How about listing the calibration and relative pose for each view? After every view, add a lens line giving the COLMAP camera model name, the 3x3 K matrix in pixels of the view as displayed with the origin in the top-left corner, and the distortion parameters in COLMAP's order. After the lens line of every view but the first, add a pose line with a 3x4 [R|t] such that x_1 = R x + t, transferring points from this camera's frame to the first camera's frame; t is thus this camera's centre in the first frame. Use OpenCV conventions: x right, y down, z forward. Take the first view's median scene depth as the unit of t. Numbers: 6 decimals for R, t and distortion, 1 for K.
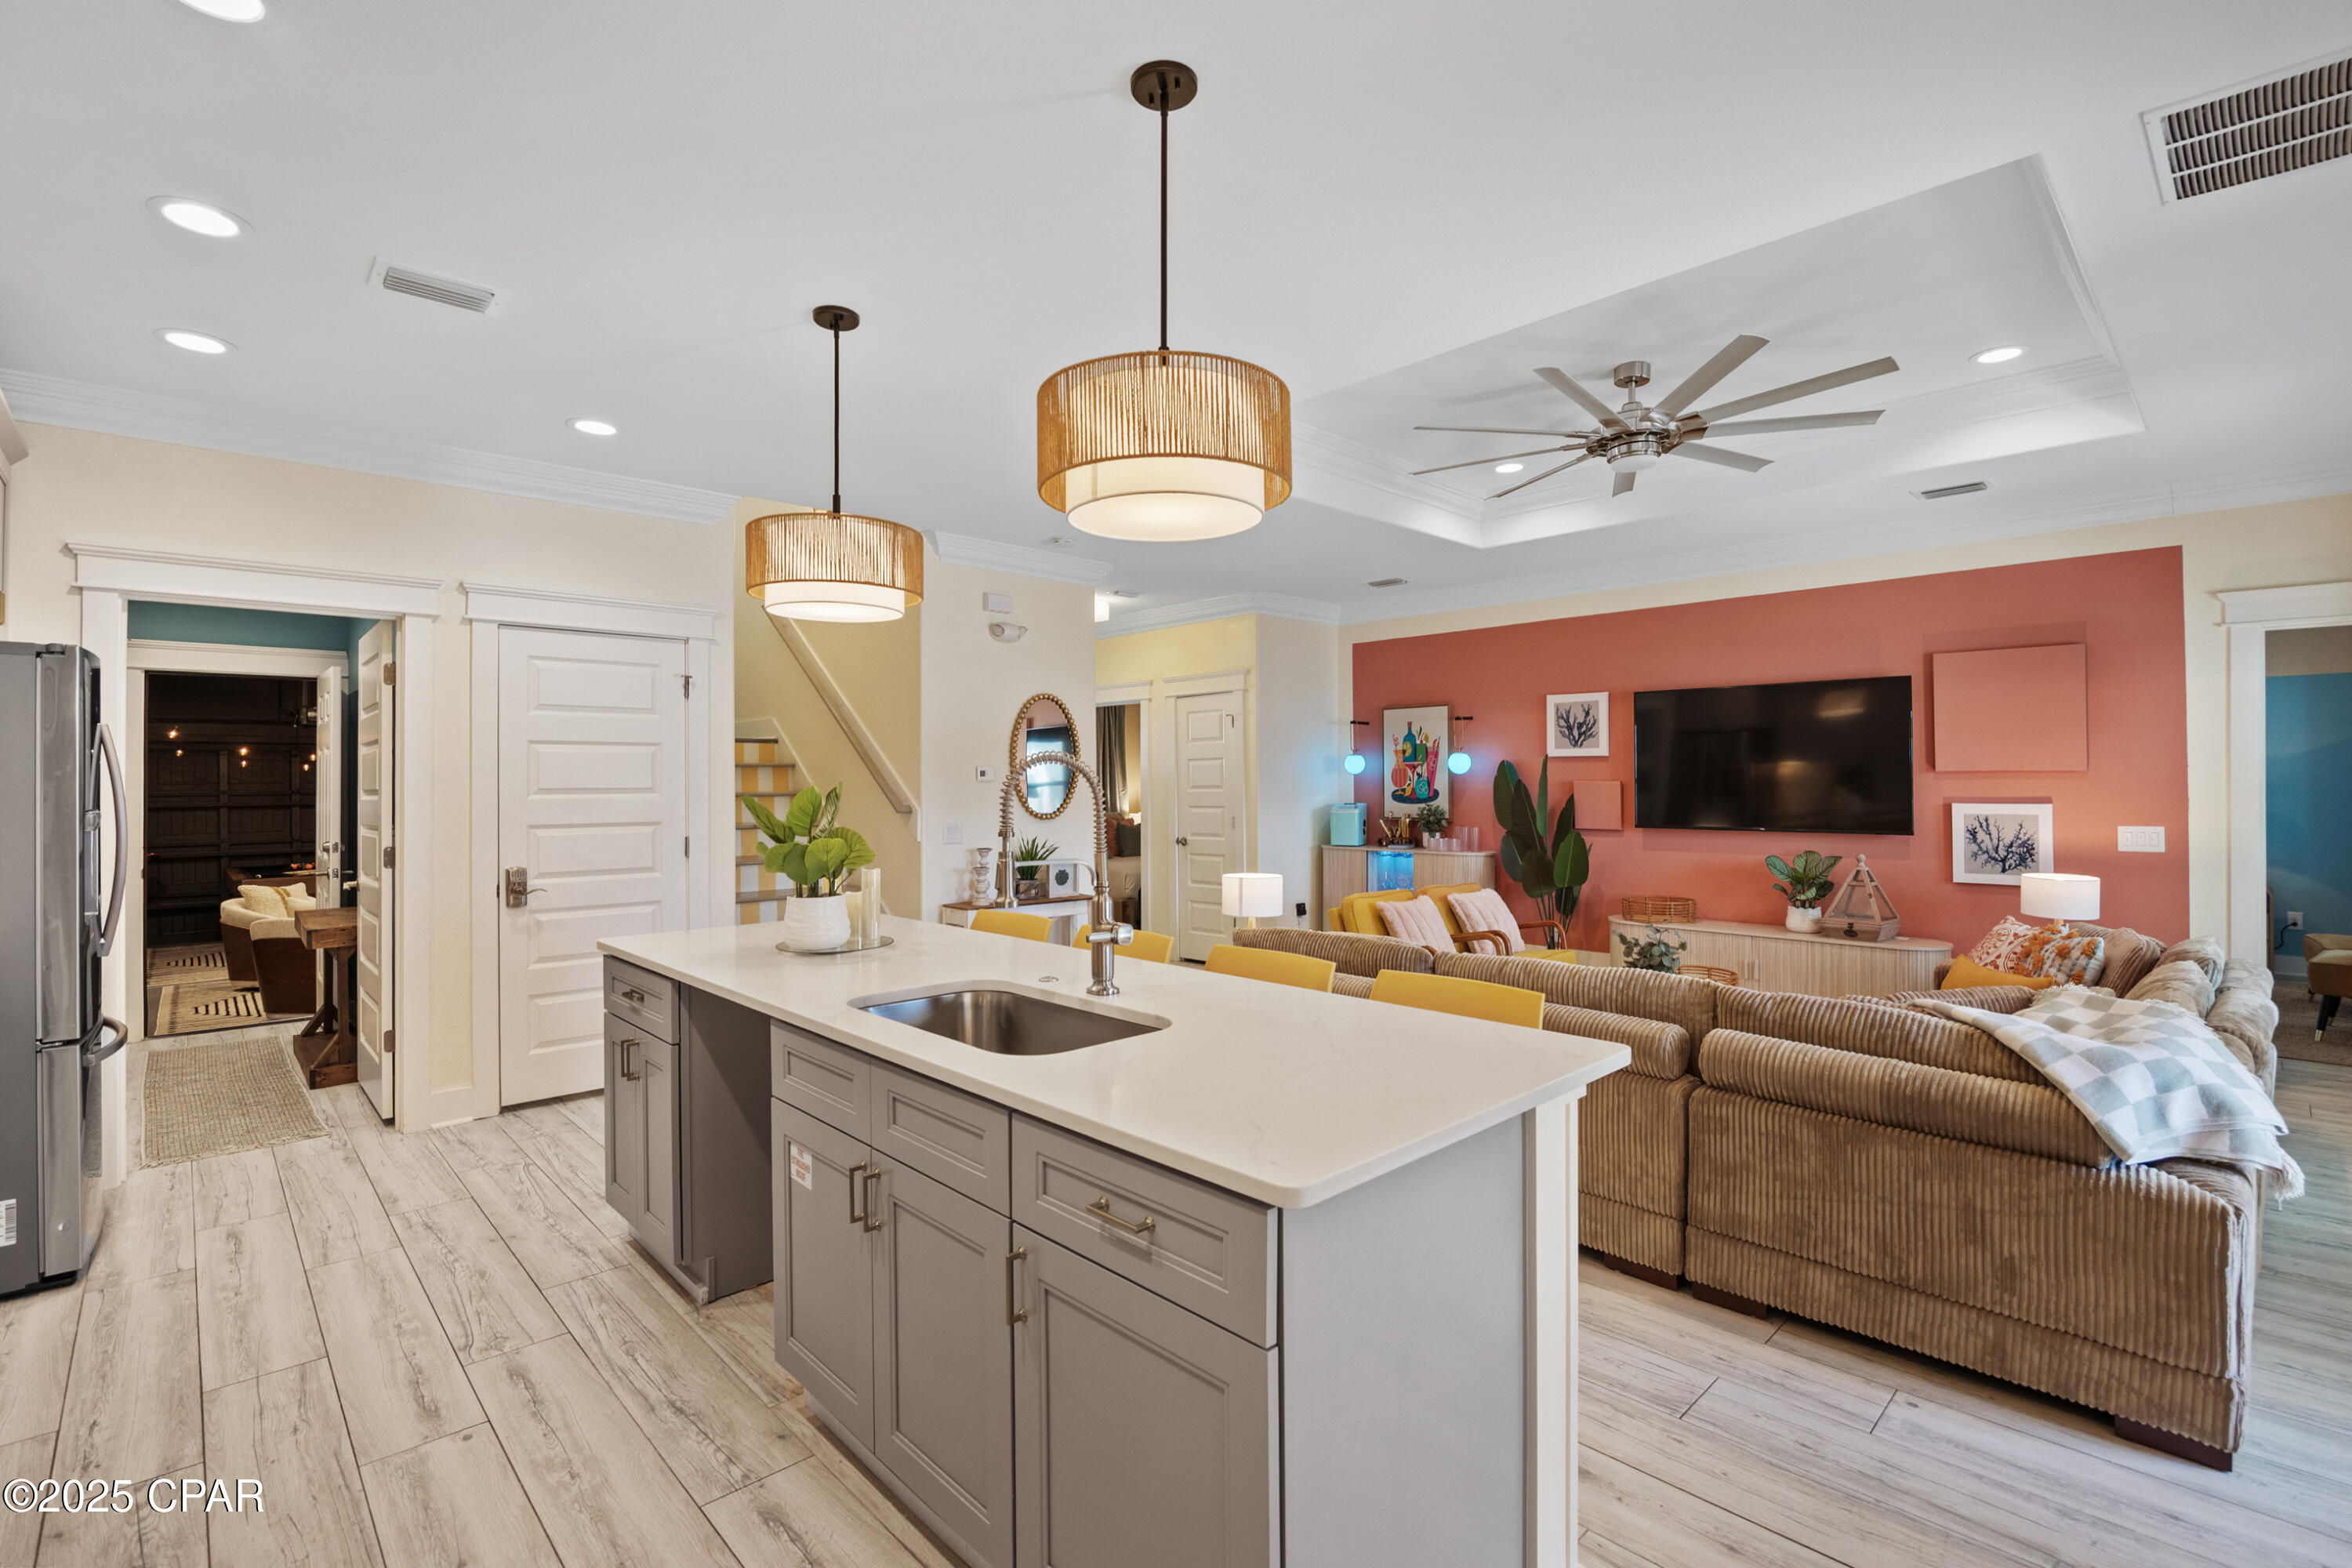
lens RADIAL K [[1075.9, 0, 1178.7], [0, 1075.9, 774.9], [0, 0, 1]] dist [-0.004532, -0.003753]
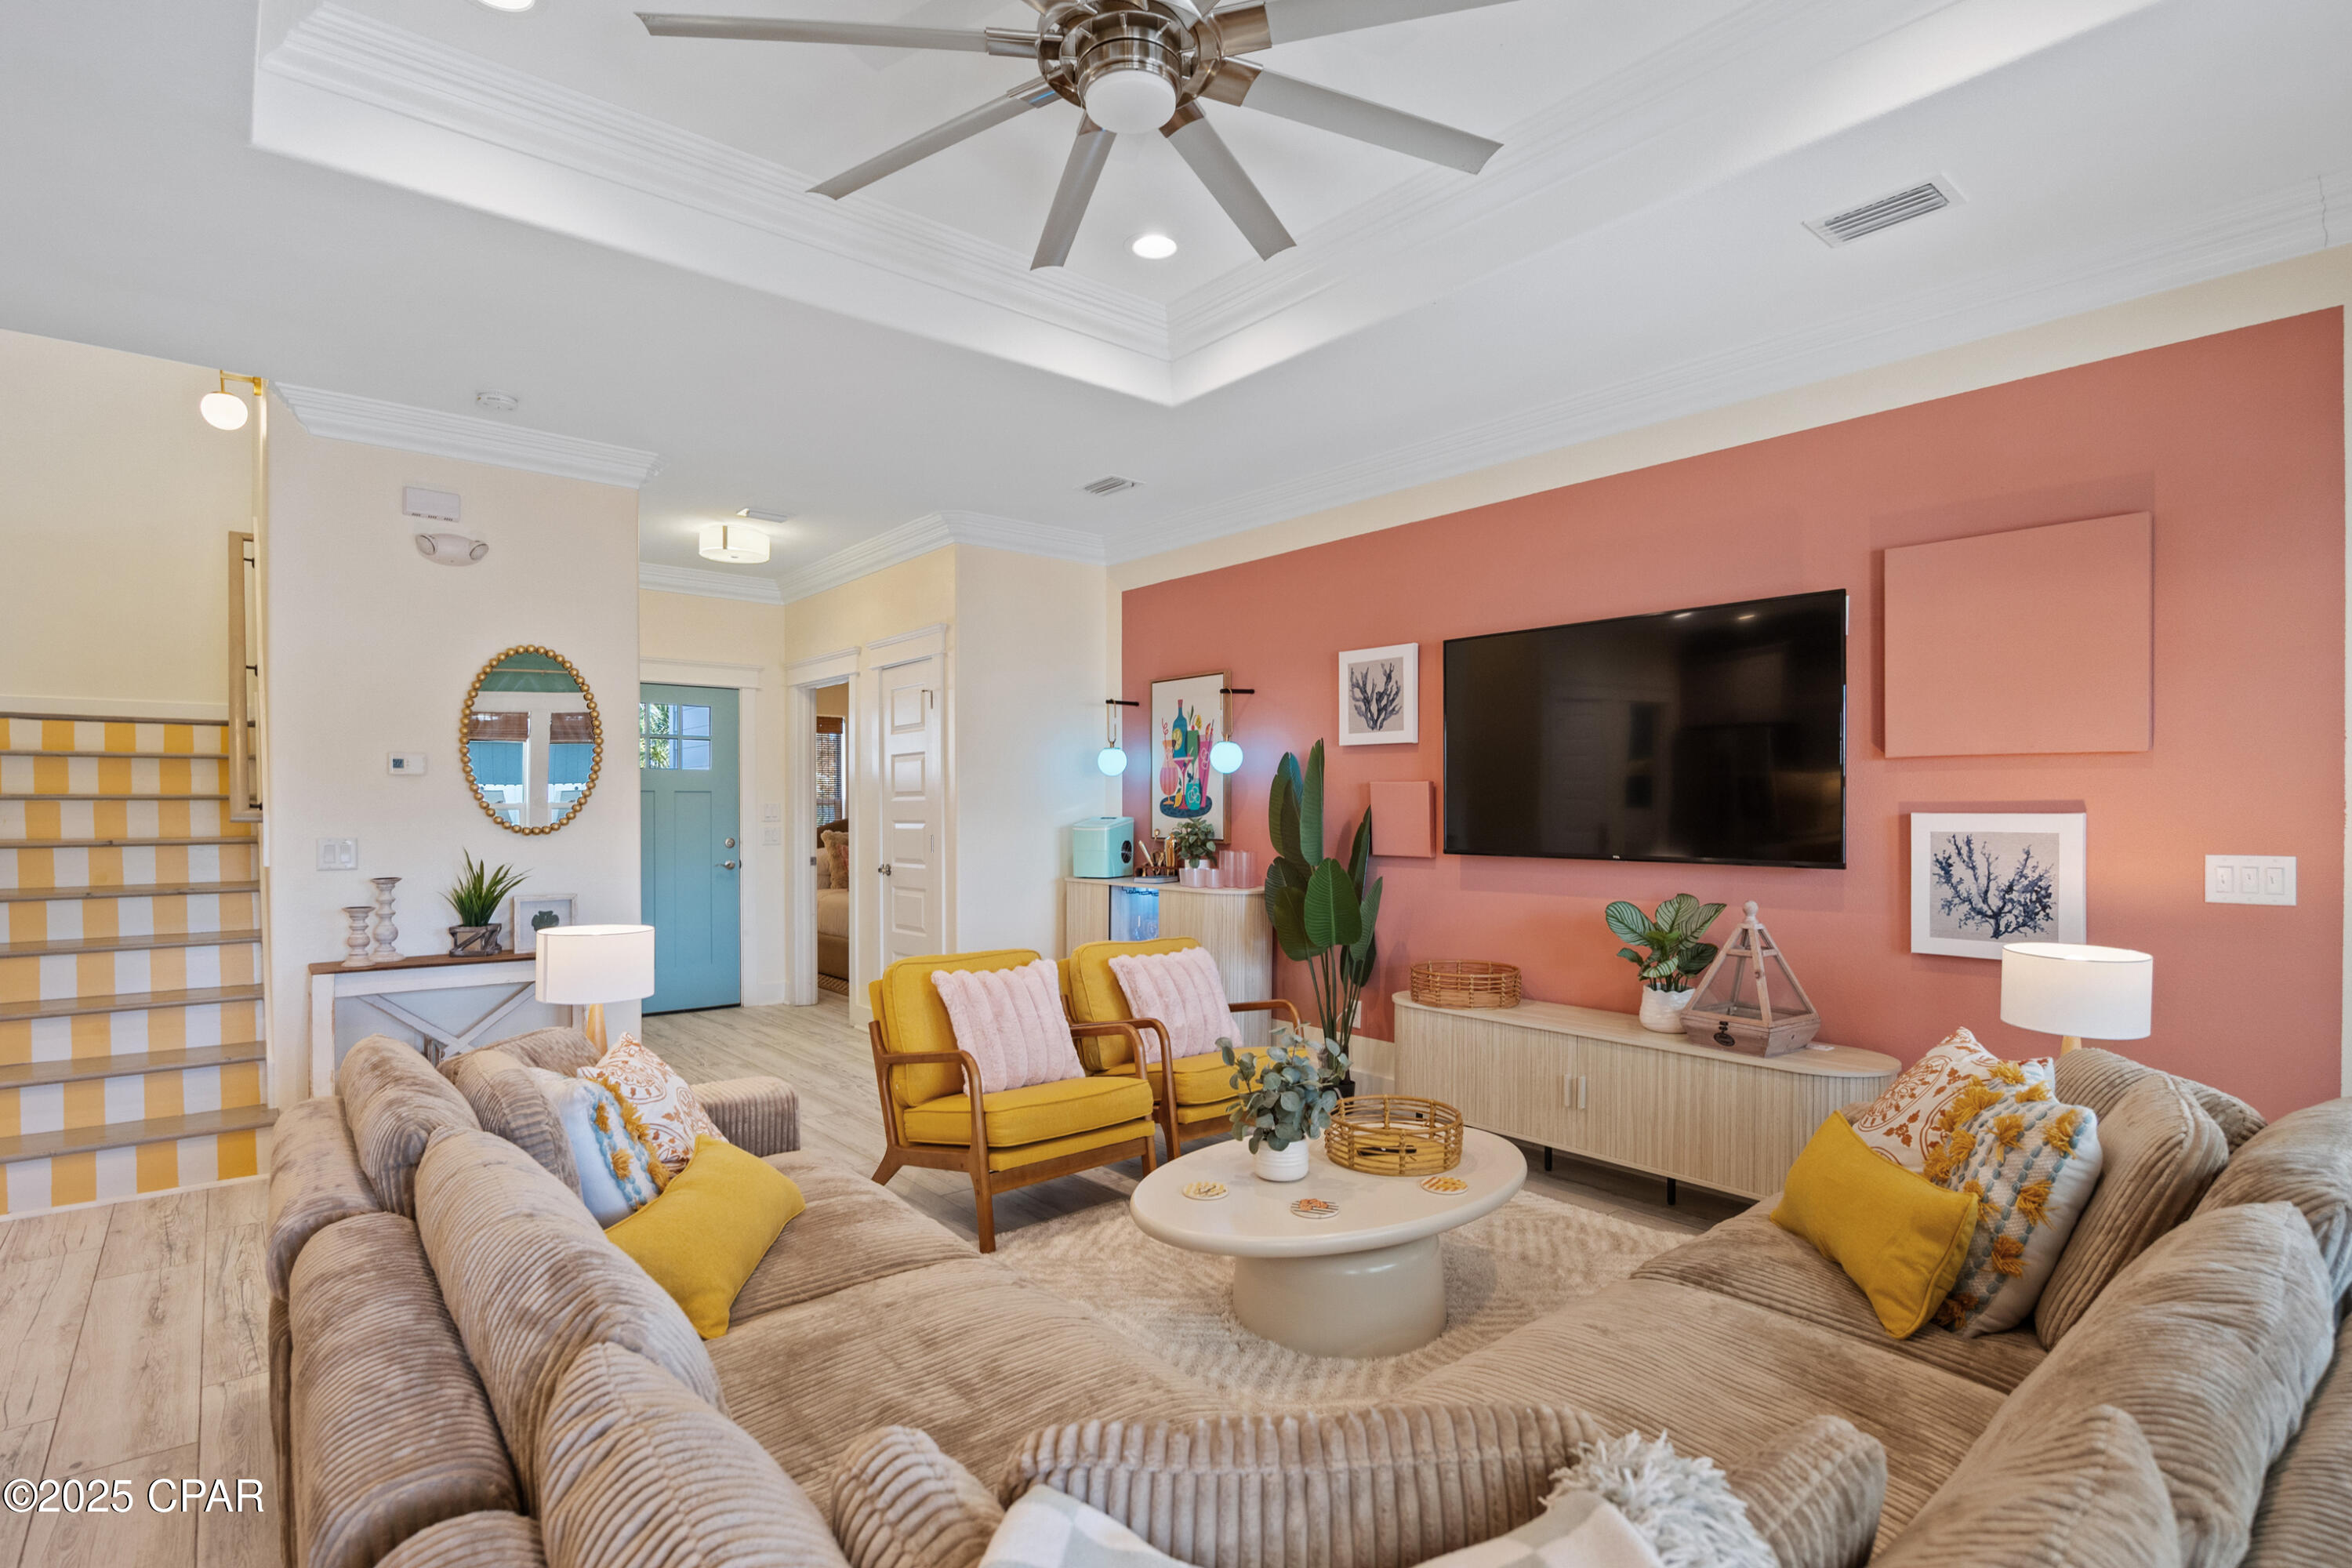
lens RADIAL K [[1165.9, 0, 1180.7], [0, 1165.9, 815.0], [0, 0, 1]] dist [0.000665, 0.000375]
pose [[0.998156, 0.003815, -0.060577, 0.561821], [-0.002877, 0.999875, 0.015560, 0.028628], [0.060629, -0.015357, 0.998042, 0.545504]]
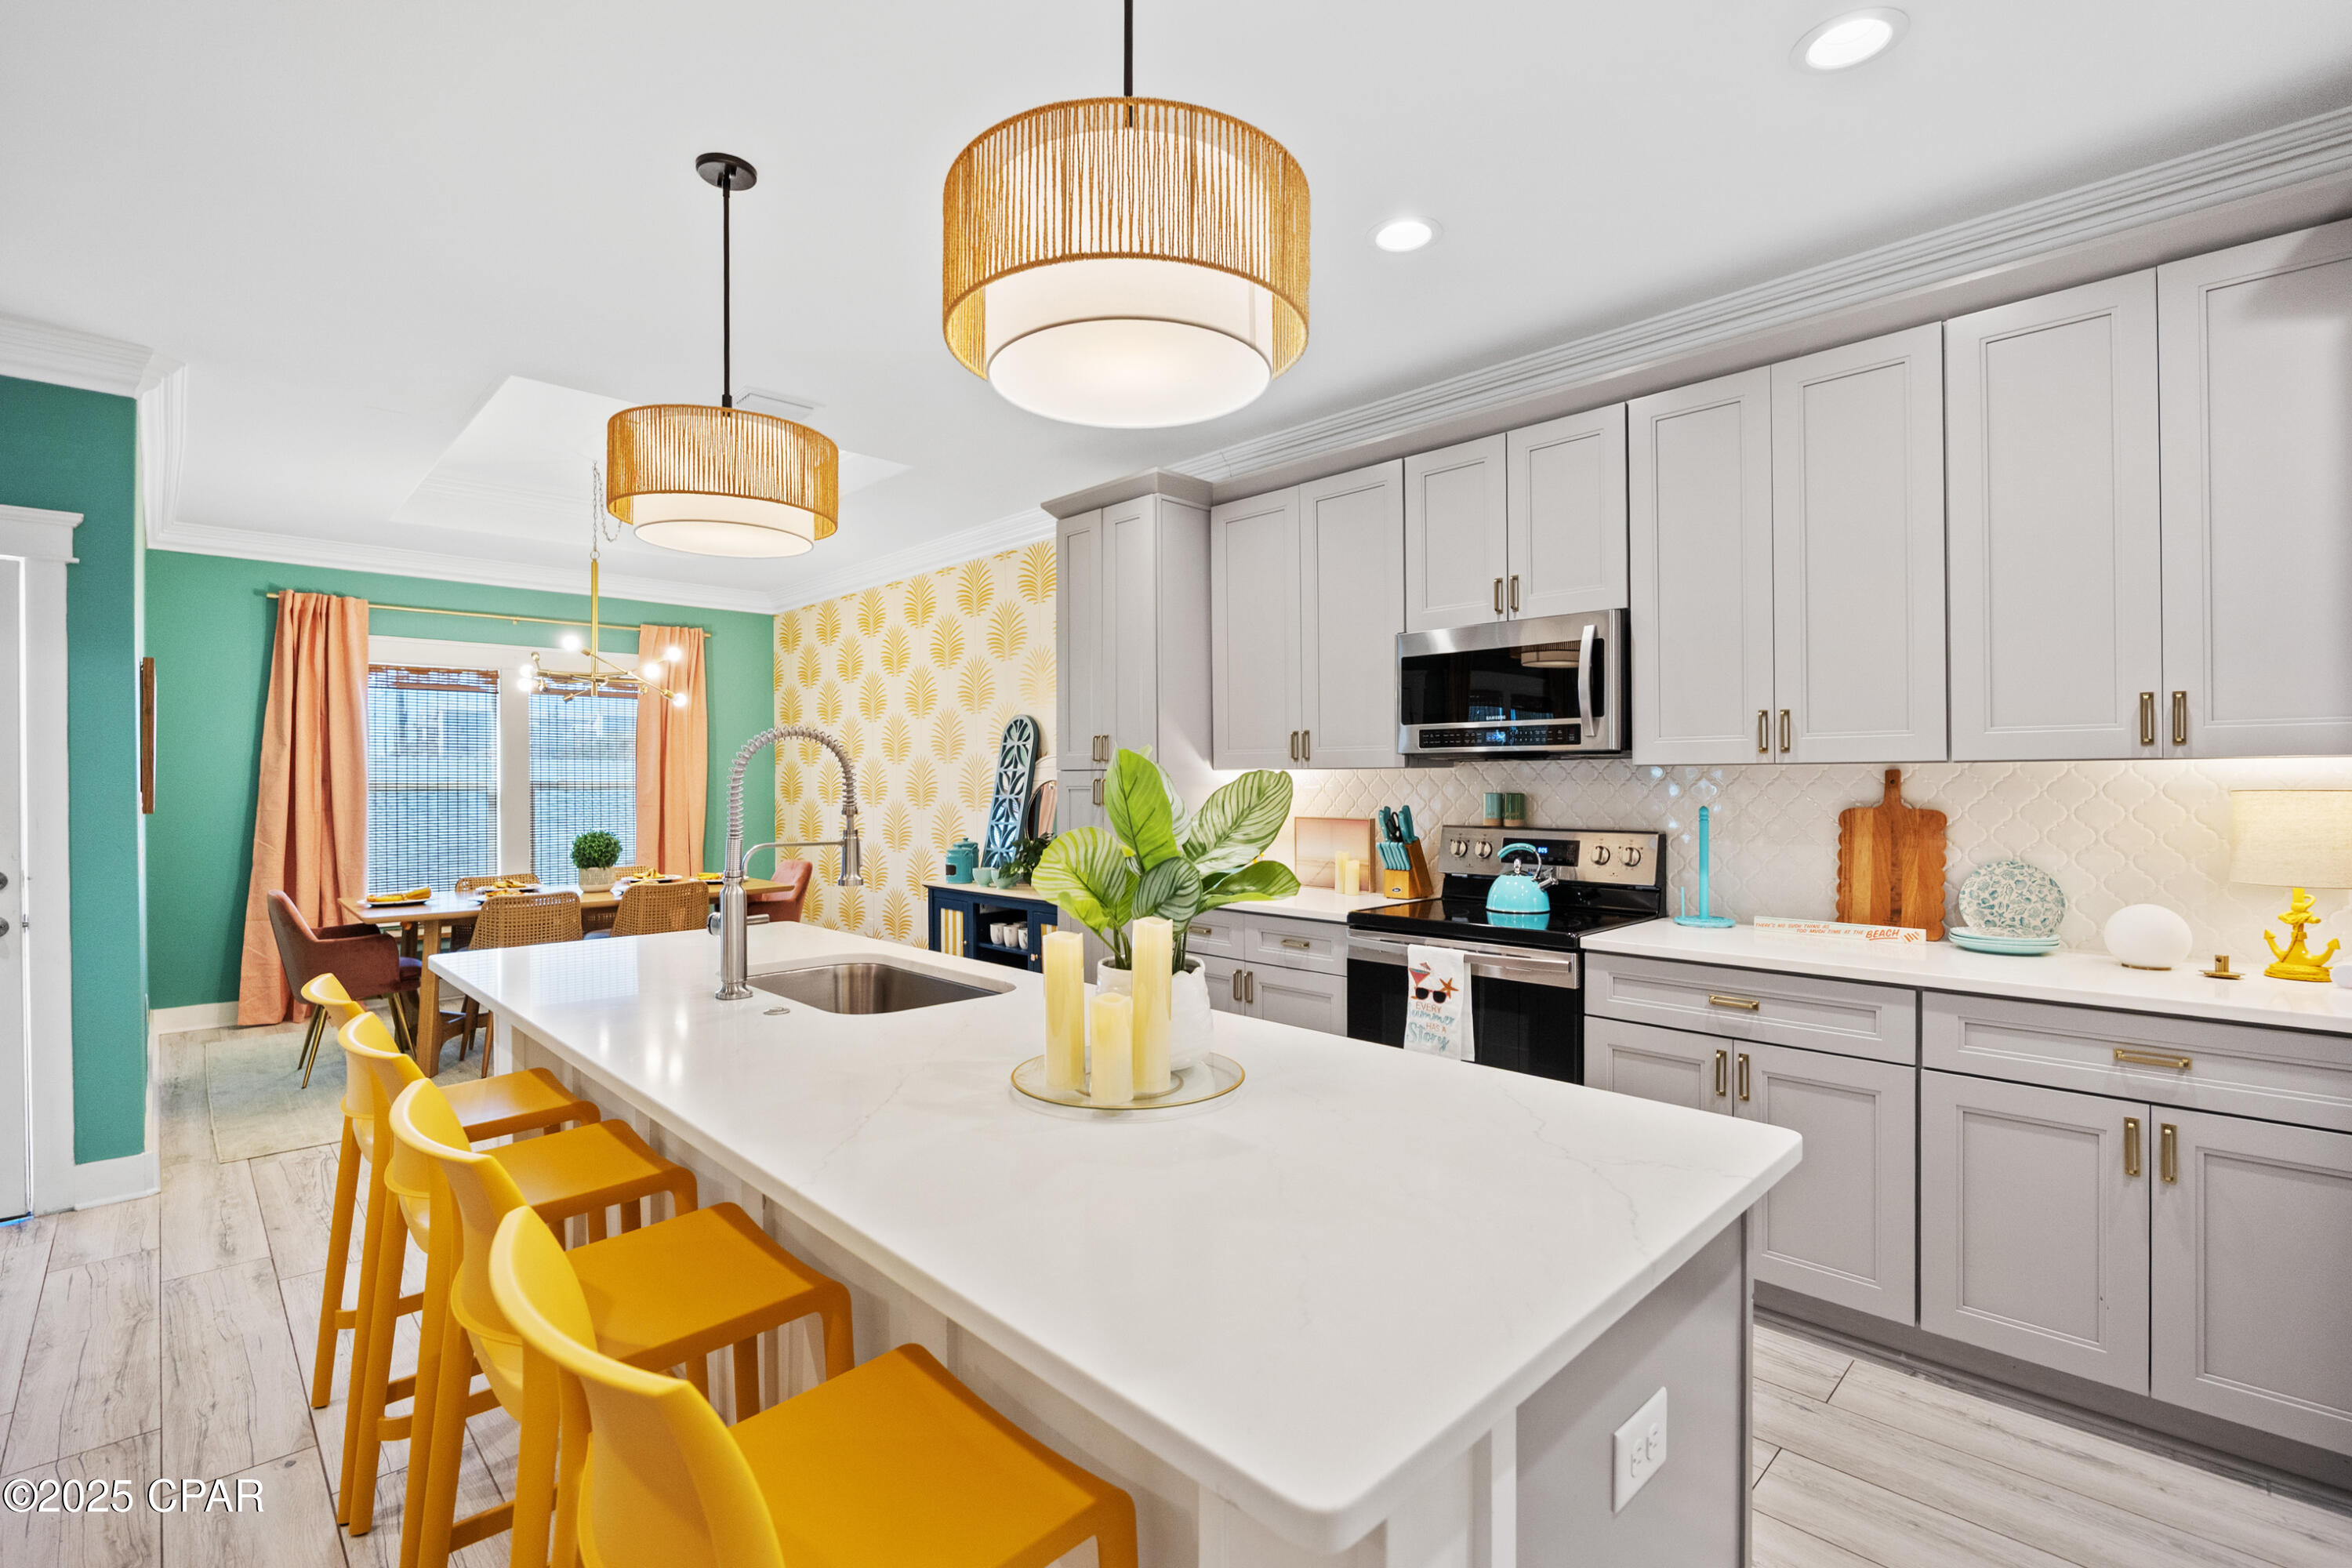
lens RADIAL K [[1050.8, 0, 1169.0], [0, 1050.8, 778.8], [0, 0, 1]] dist [-0.016987, 0.000342]
pose [[-0.999840, 0.010094, -0.014785, -0.266370], [0.010229, 0.999907, -0.009026, 0.023218], [0.014693, -0.009176, -0.999850, 1.201451]]
